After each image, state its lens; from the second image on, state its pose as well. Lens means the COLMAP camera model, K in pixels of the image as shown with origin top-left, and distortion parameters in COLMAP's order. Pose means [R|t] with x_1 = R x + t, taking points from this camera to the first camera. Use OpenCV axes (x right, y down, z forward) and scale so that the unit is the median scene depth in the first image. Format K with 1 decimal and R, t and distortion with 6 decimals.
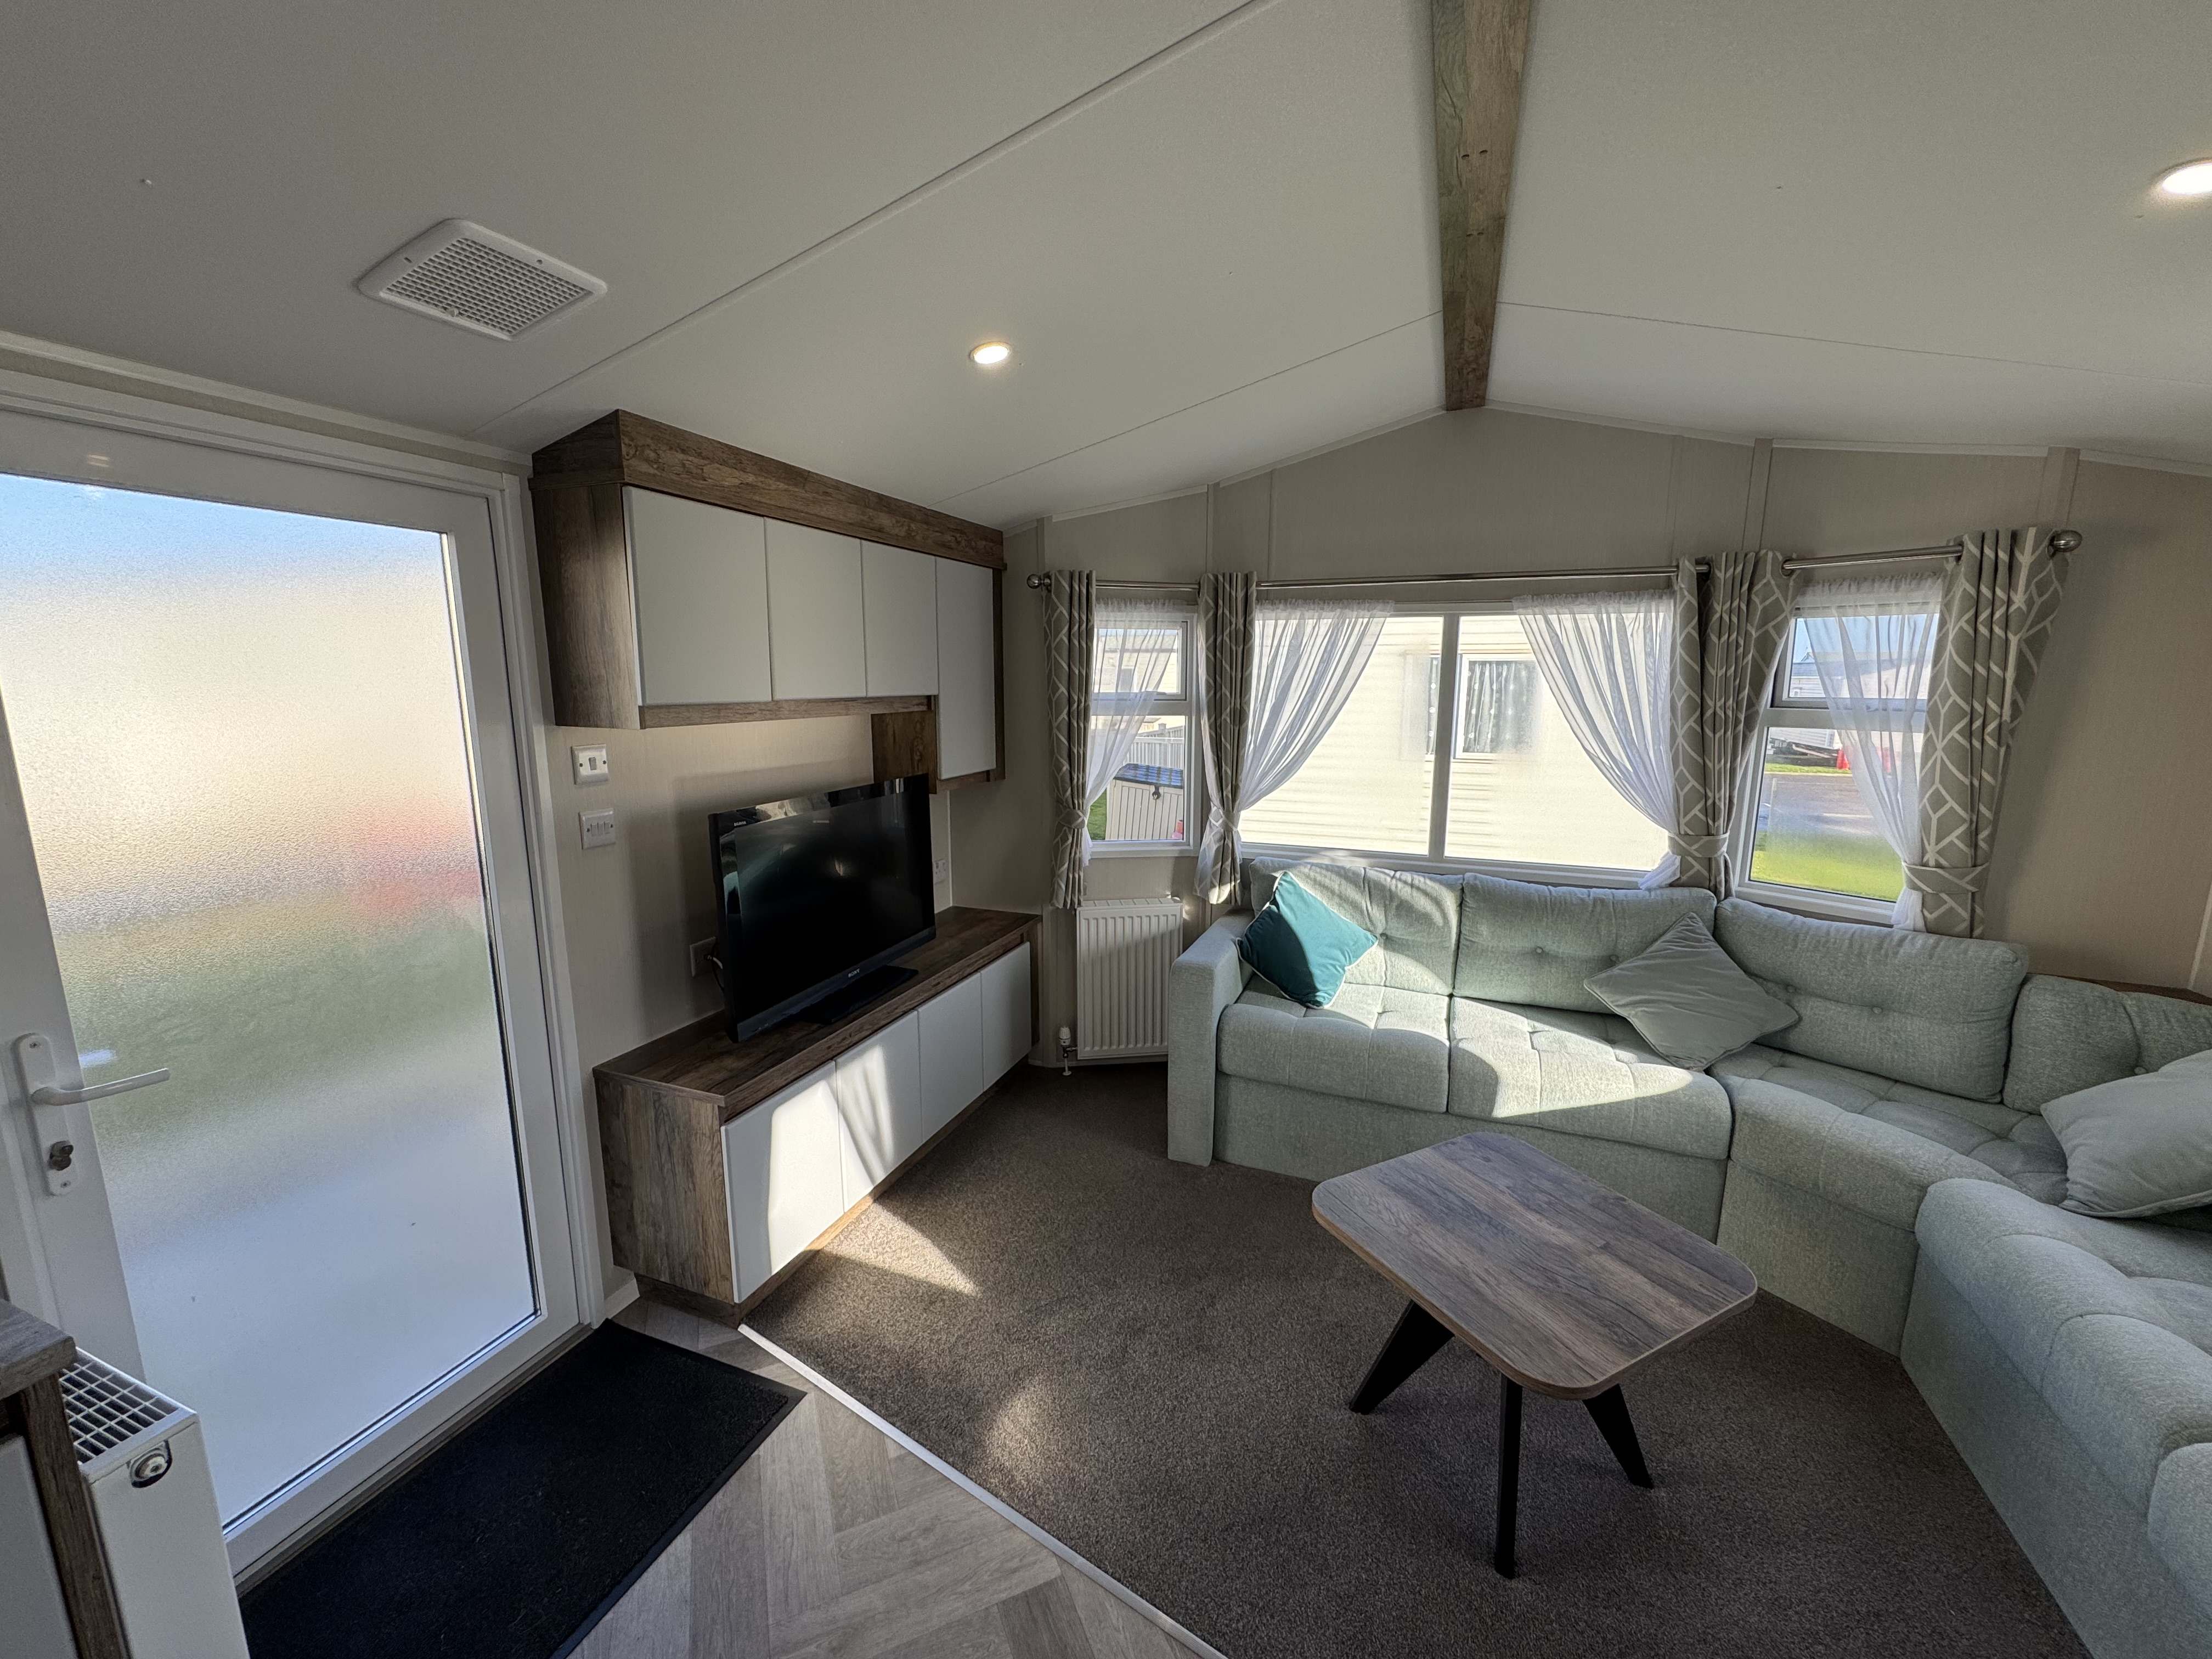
lens RADIAL K [[877.9, 0, 1110.9], [0, 877.9, 827.1], [0, 0, 1]] dist [-0.002981, 0.000158]
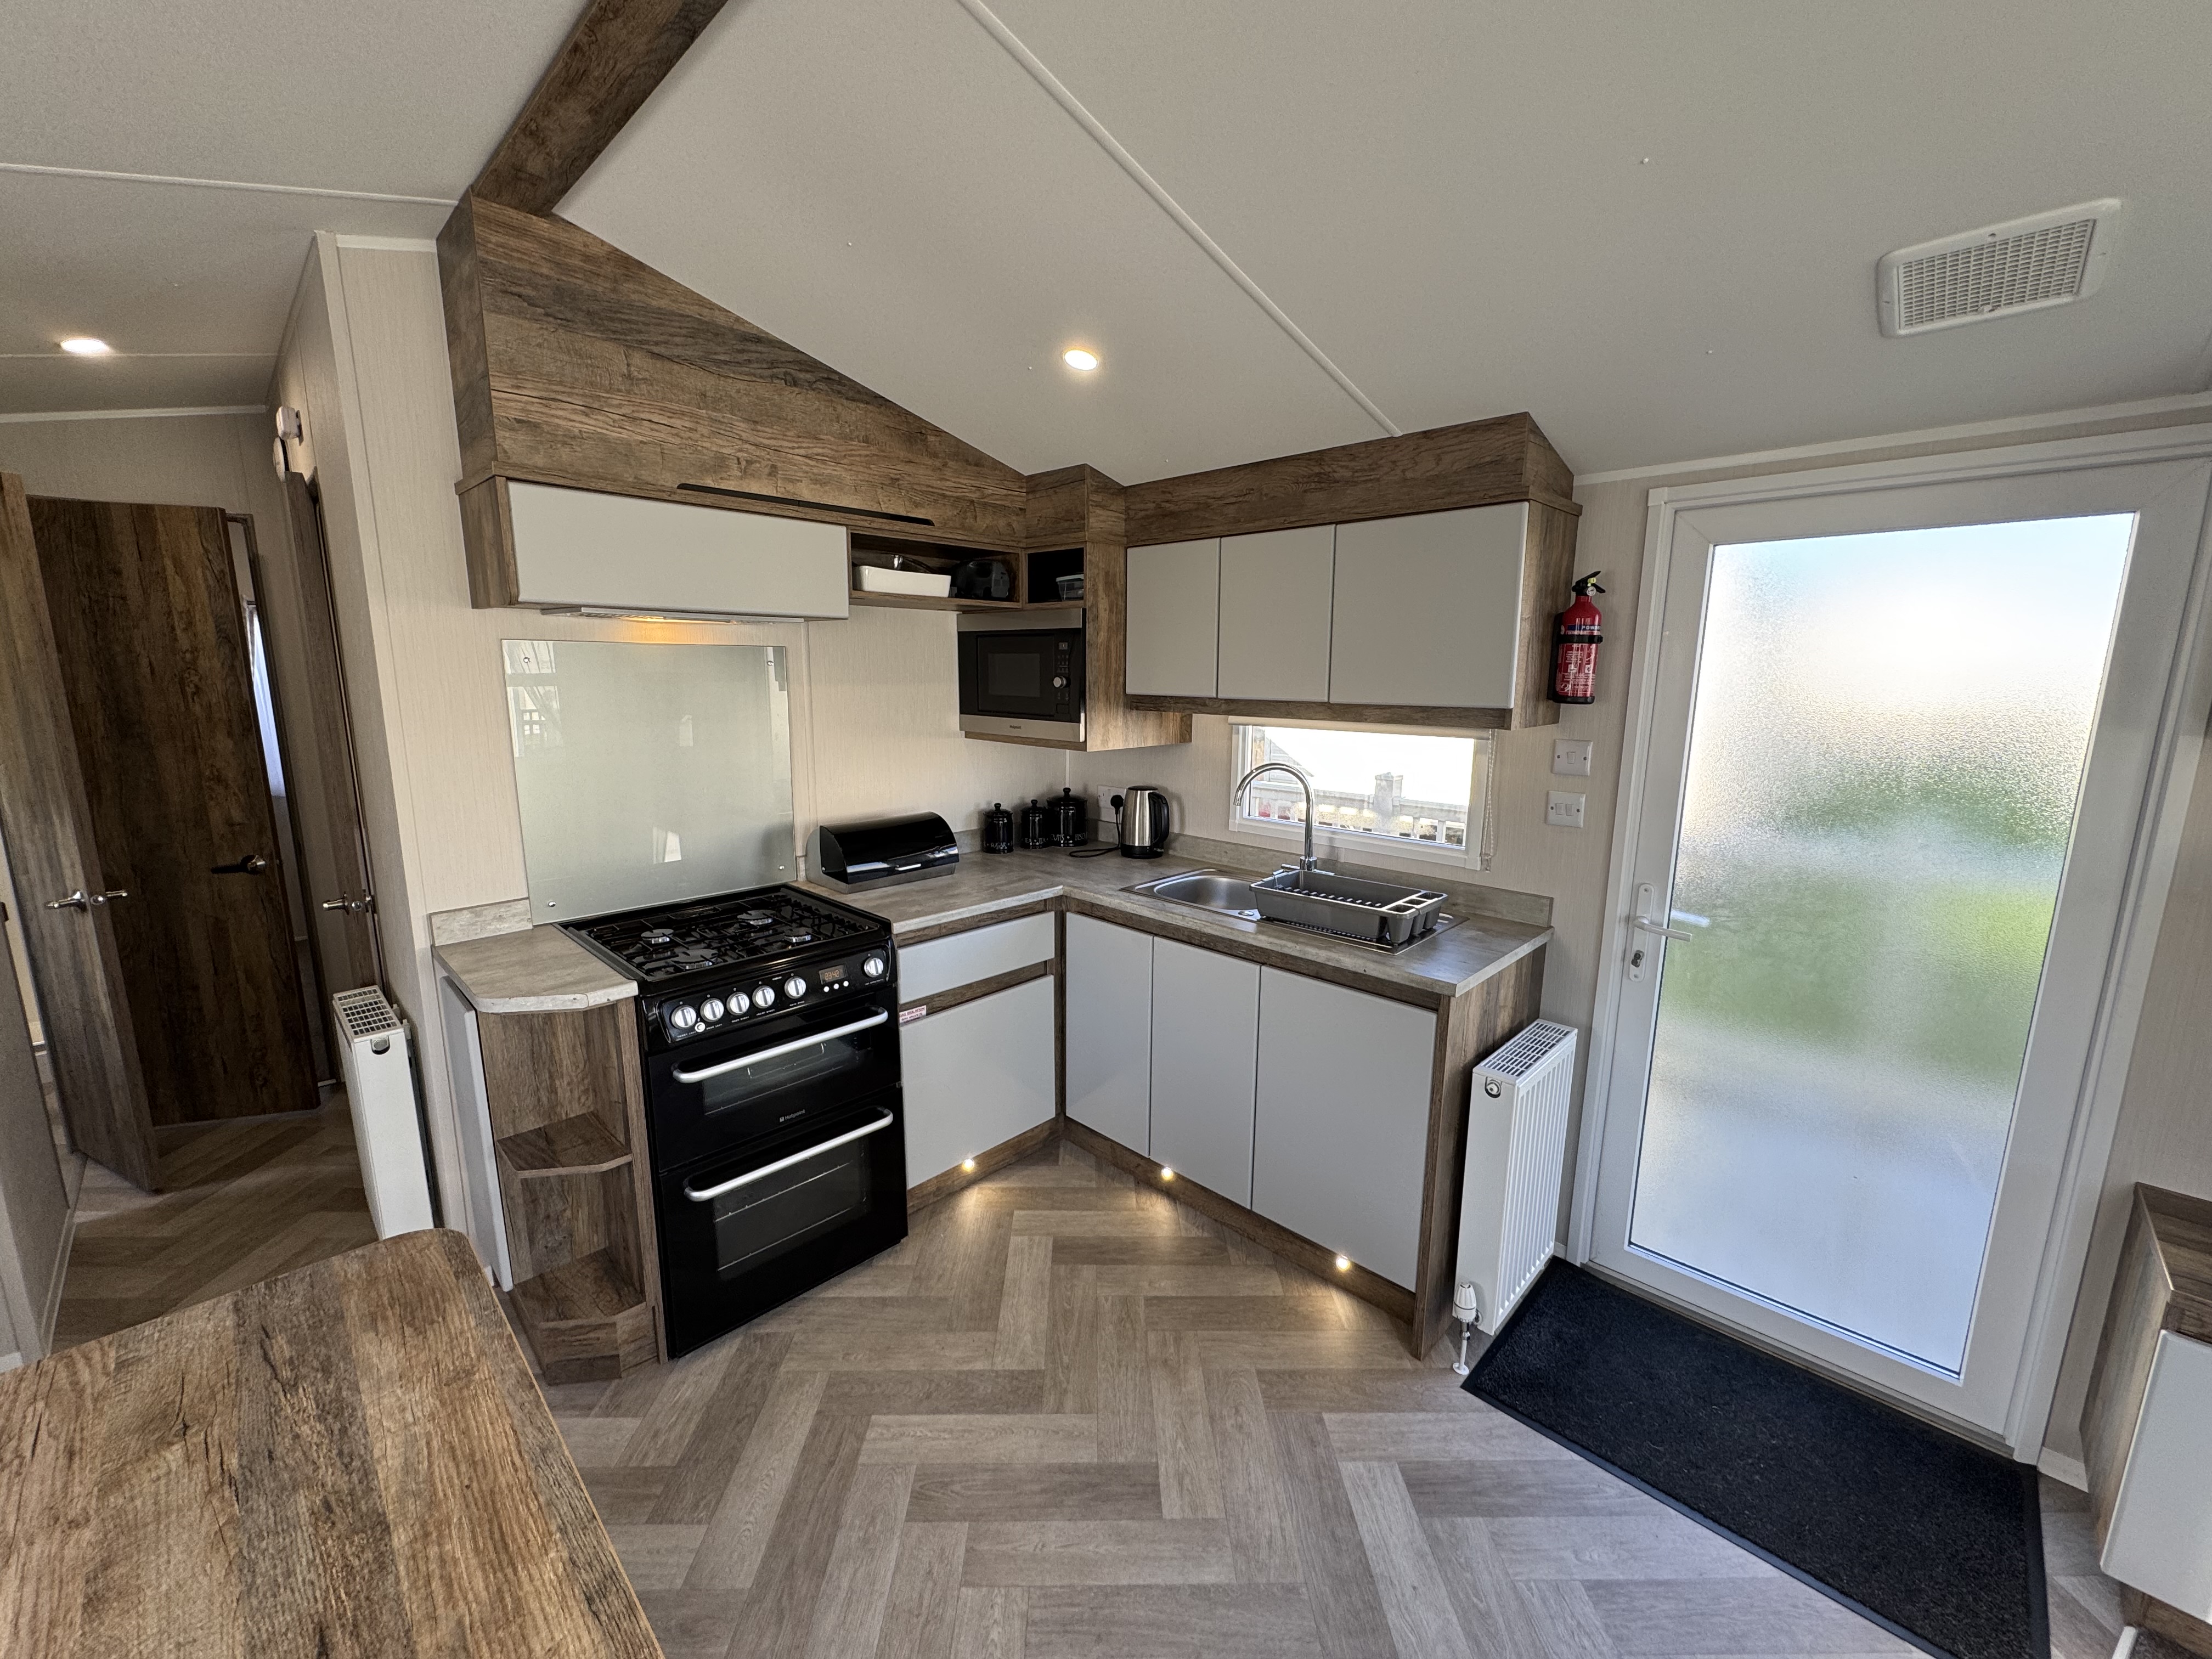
lens RADIAL K [[877.9, 0, 1108.1], [0, 877.9, 827.2], [0, 0, 1]] dist [-0.002981, 0.000158]
pose [[-0.394754, 0.158903, -0.904942, 0.337094], [-0.162758, 0.957260, 0.239089, -0.050402], [0.904256, 0.241668, -0.352019, 0.305946]]
